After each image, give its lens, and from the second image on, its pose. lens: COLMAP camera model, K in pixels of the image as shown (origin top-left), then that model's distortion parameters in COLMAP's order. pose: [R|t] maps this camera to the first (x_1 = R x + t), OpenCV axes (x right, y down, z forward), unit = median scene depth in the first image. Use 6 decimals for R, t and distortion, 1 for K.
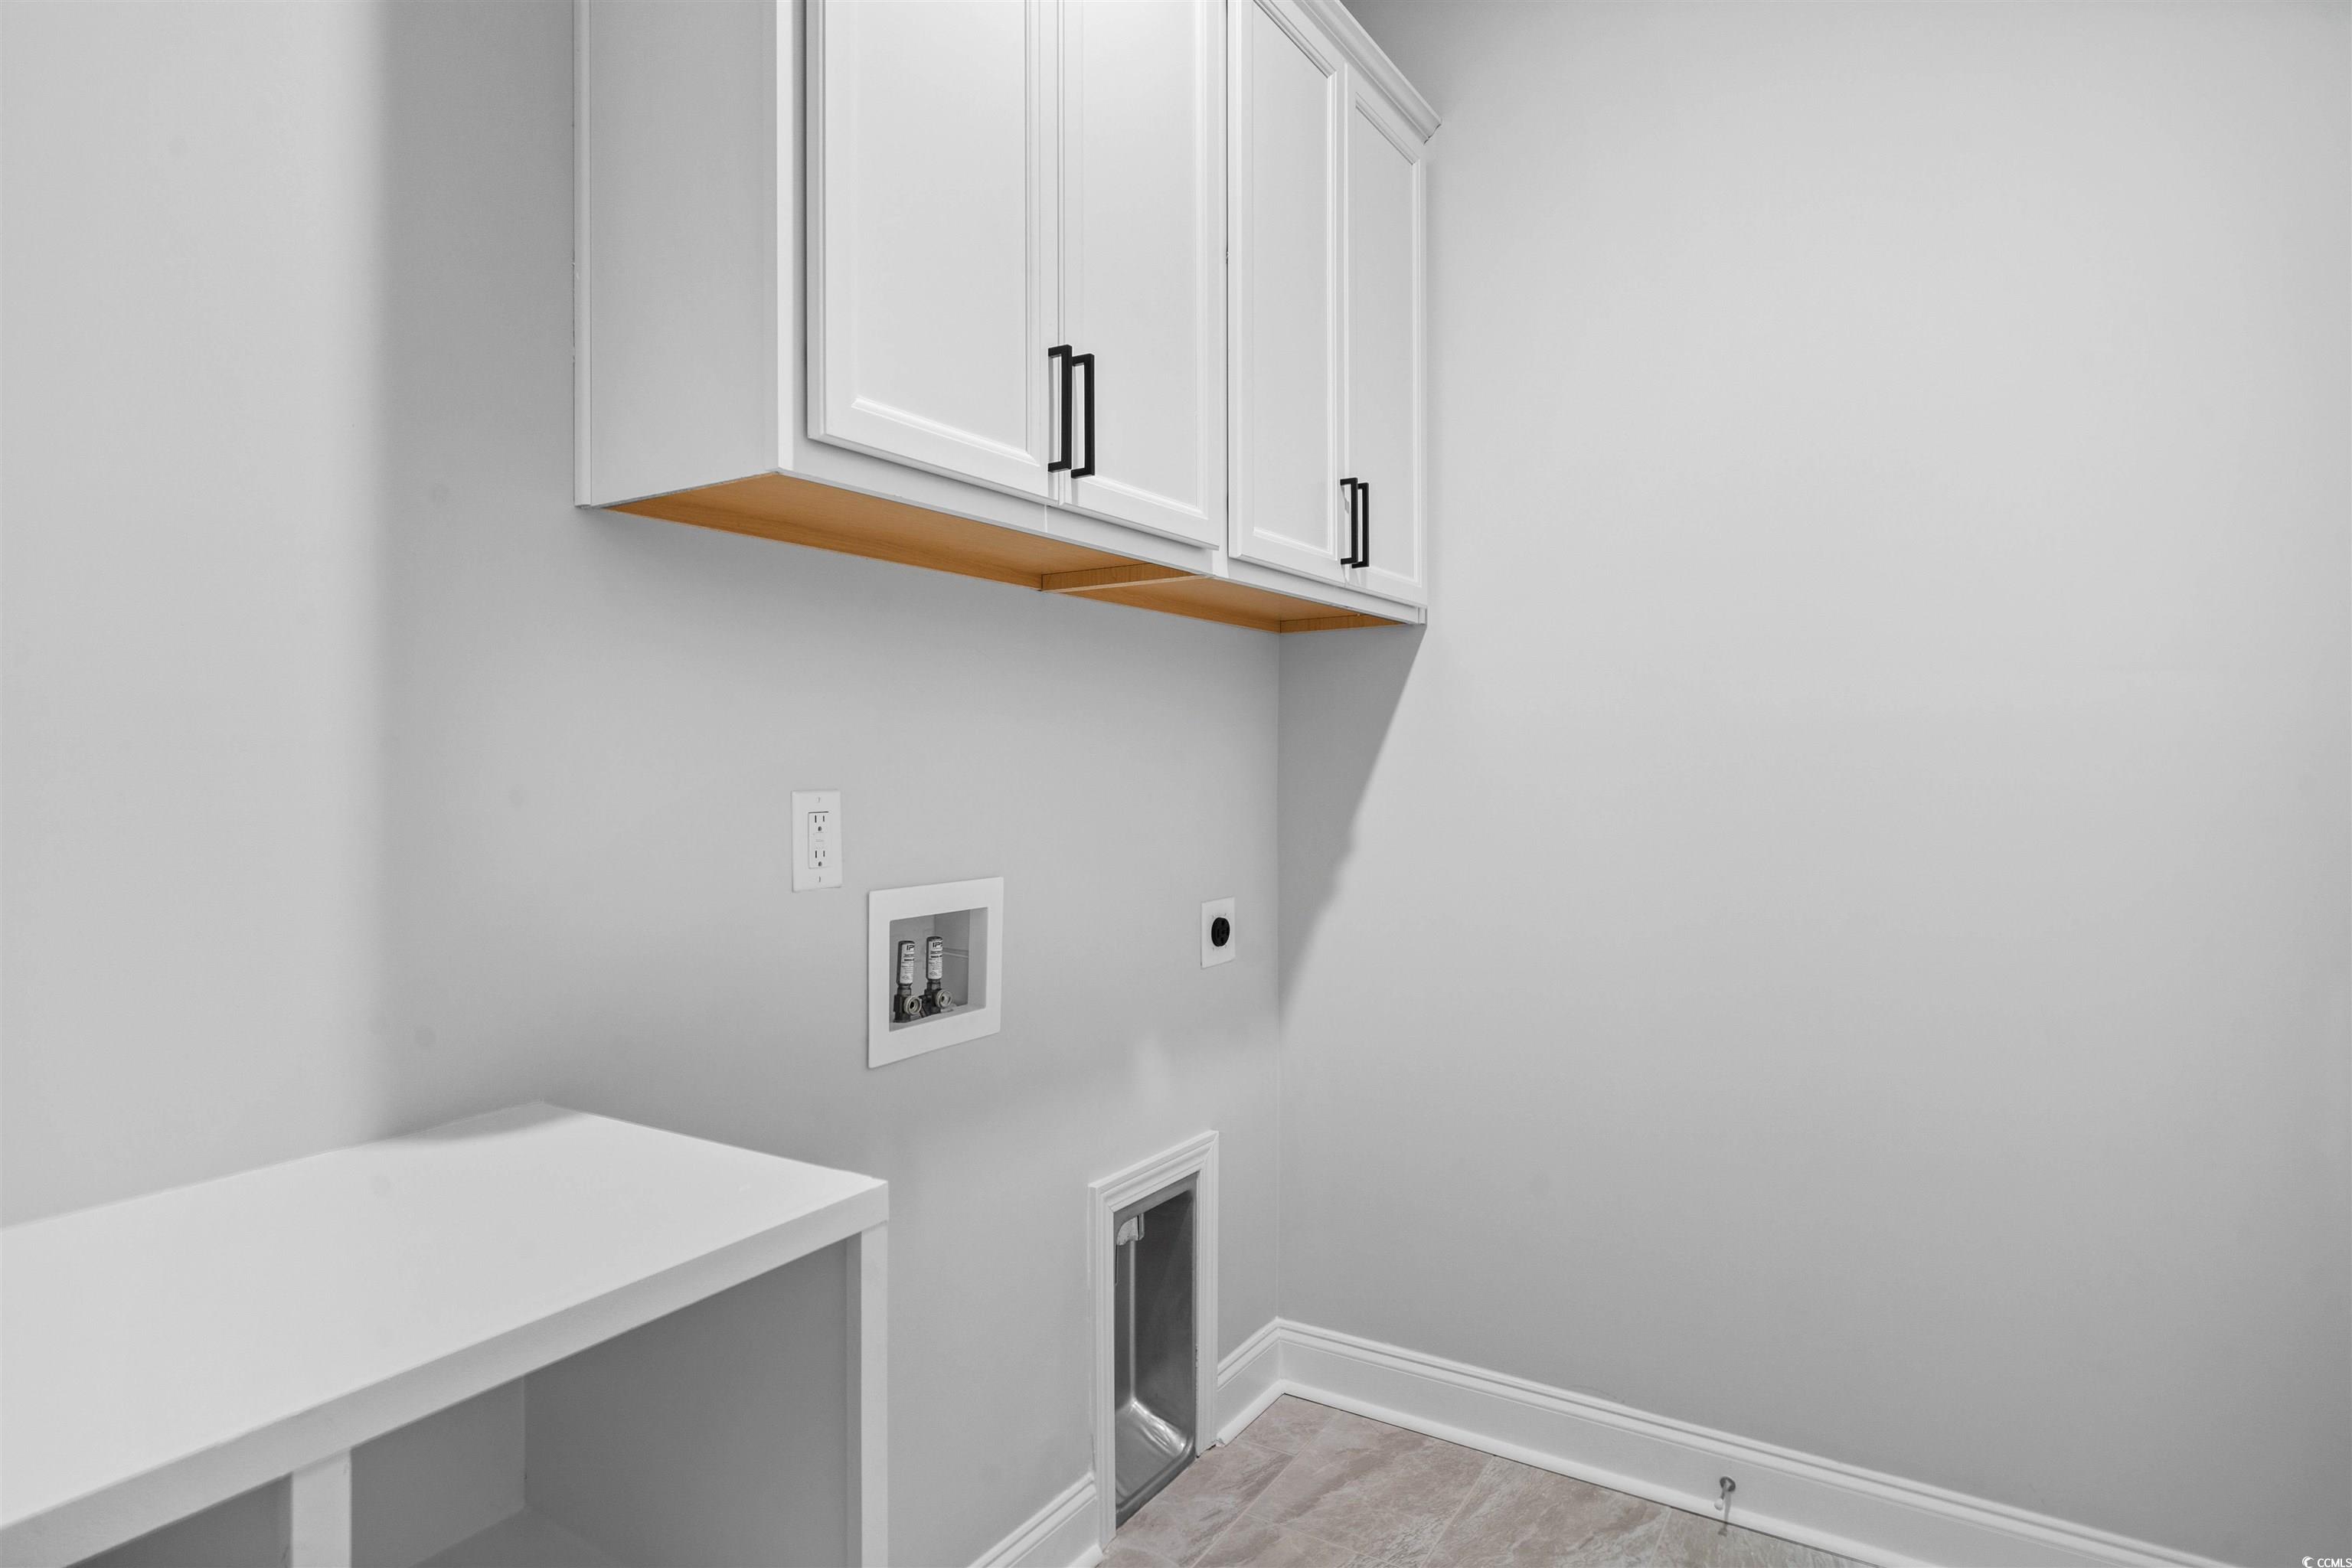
lens RADIAL K [[1254.4, 0, 1182.2], [0, 1254.4, 781.2], [0, 0, 1]] dist [-0.003309, -0.002903]
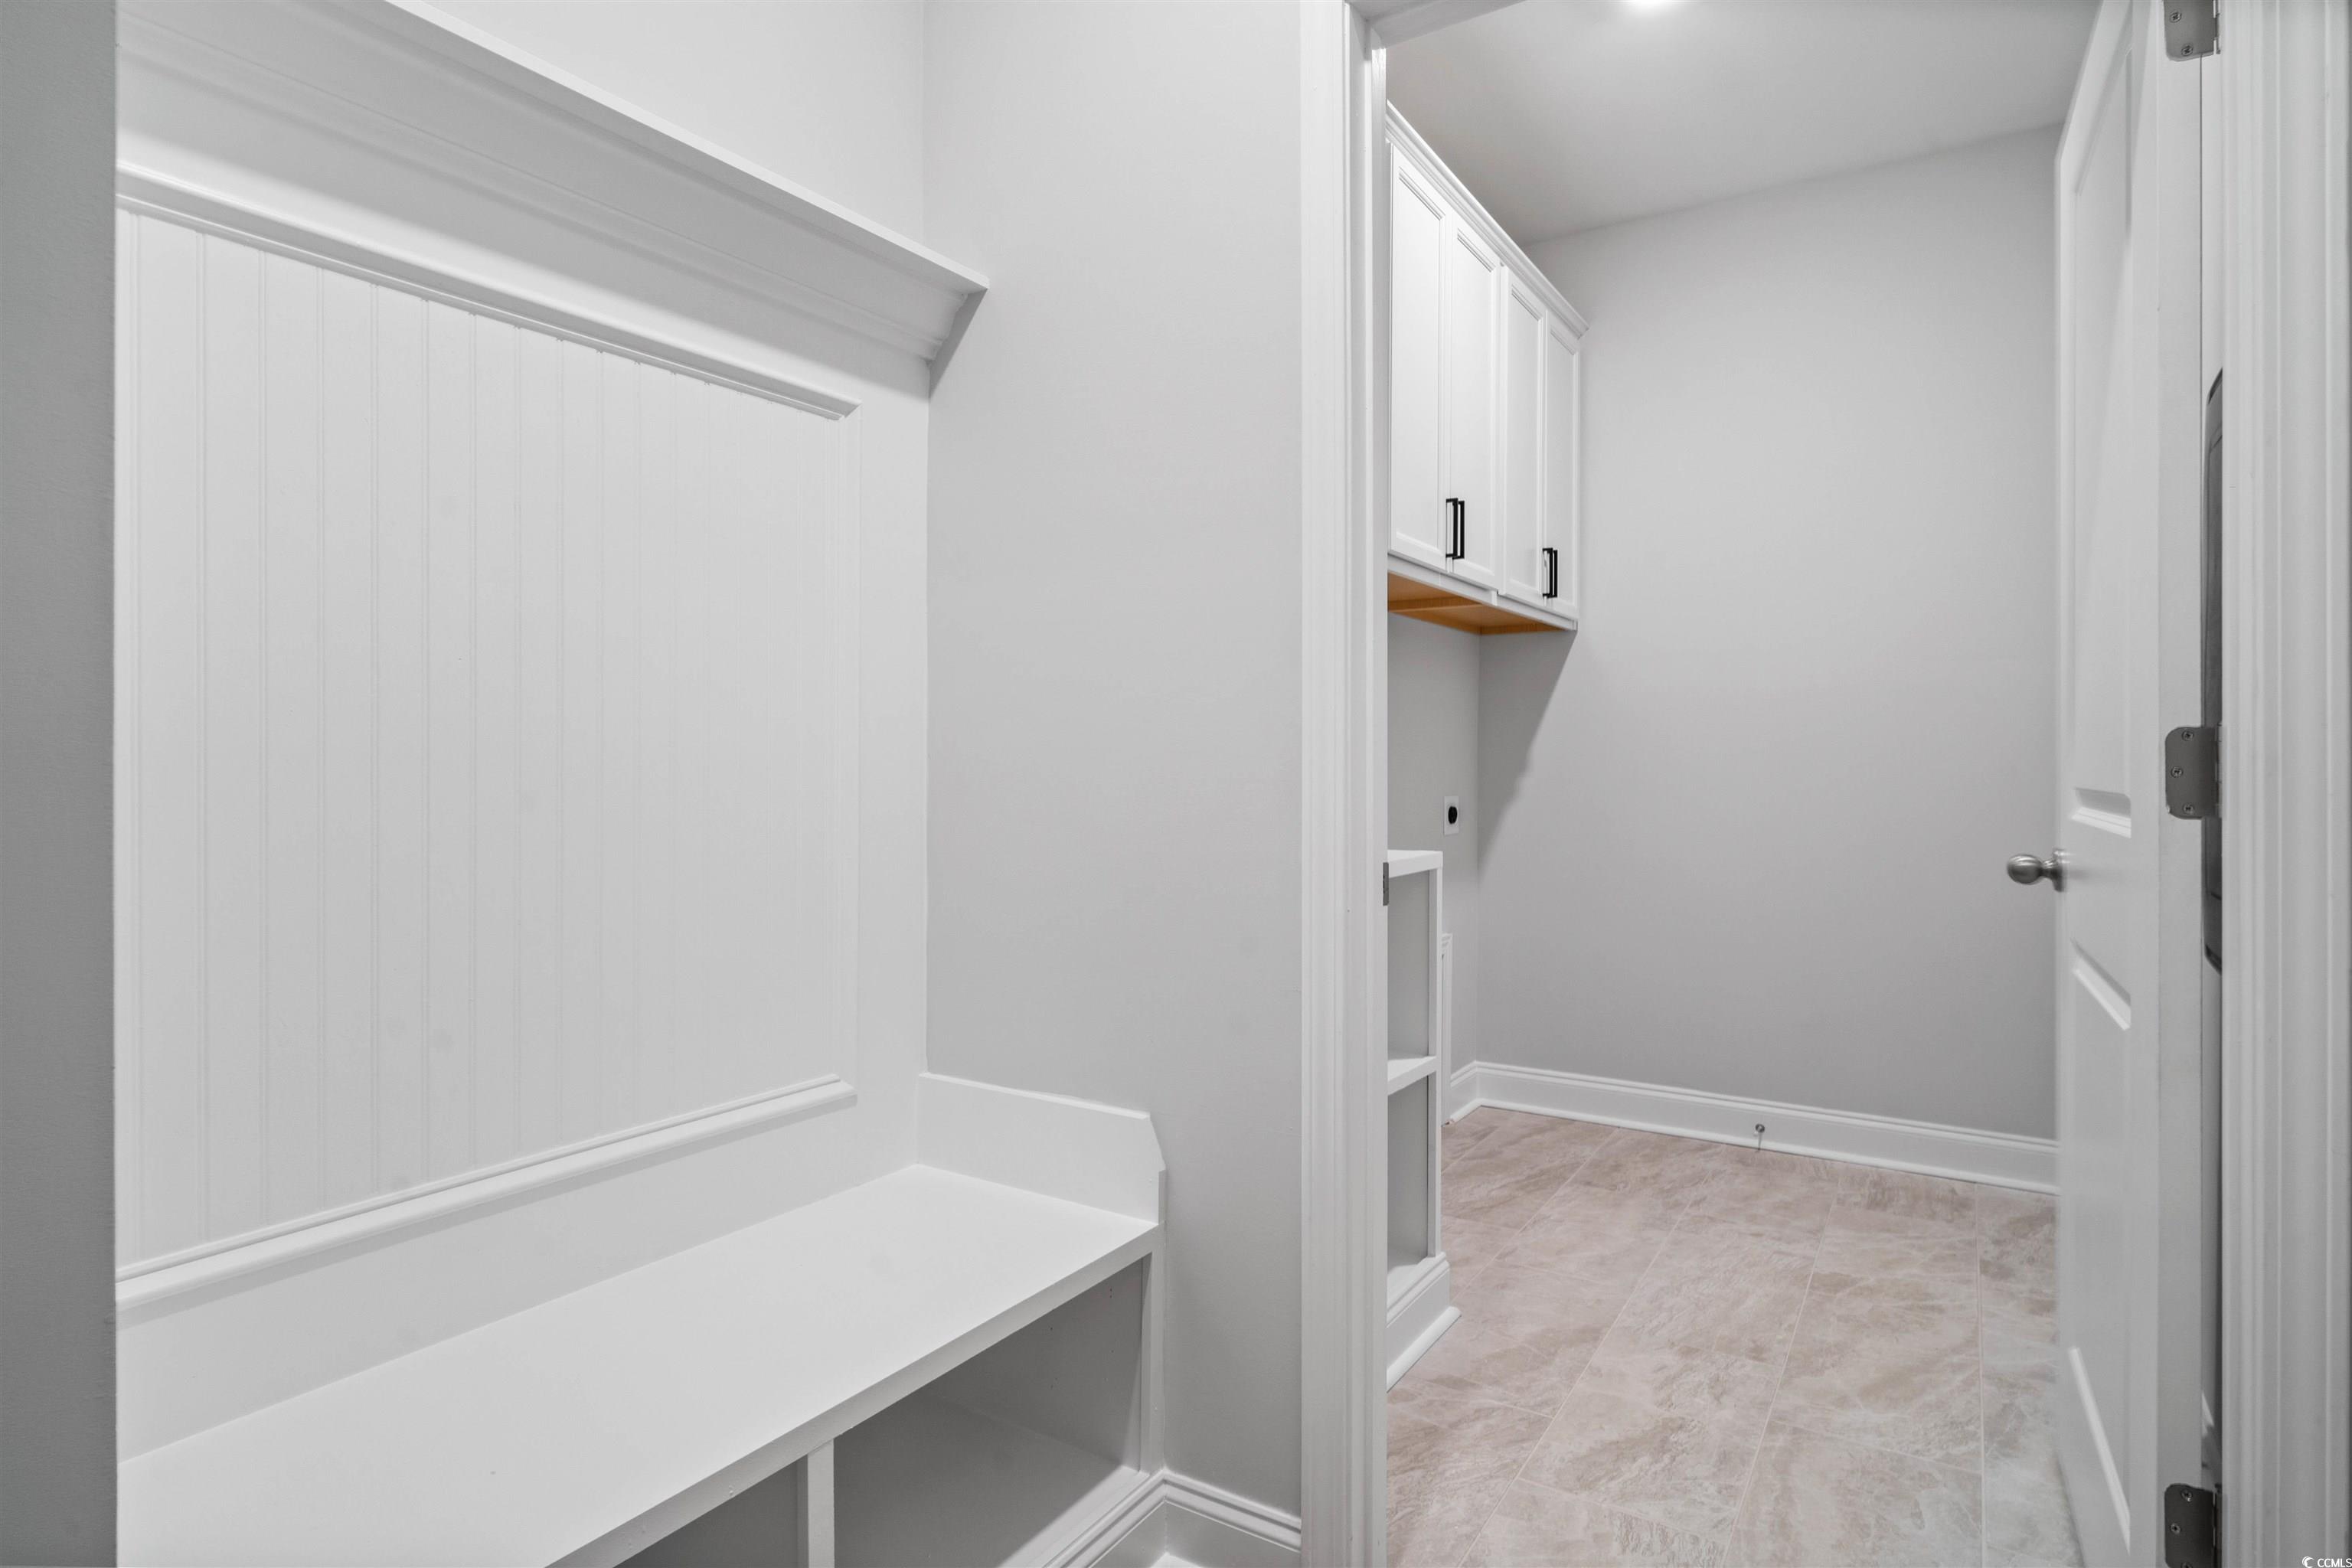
lens RADIAL K [[1254.4, 0, 1170.0], [0, 1254.4, 775.3], [0, 0, 1]] dist [-0.003309, -0.002903]
pose [[0.999949, 0.007873, -0.006339, -0.356707], [-0.007892, 0.999965, -0.002945, 0.080946], [0.006316, 0.002995, 0.999976, -0.707352]]
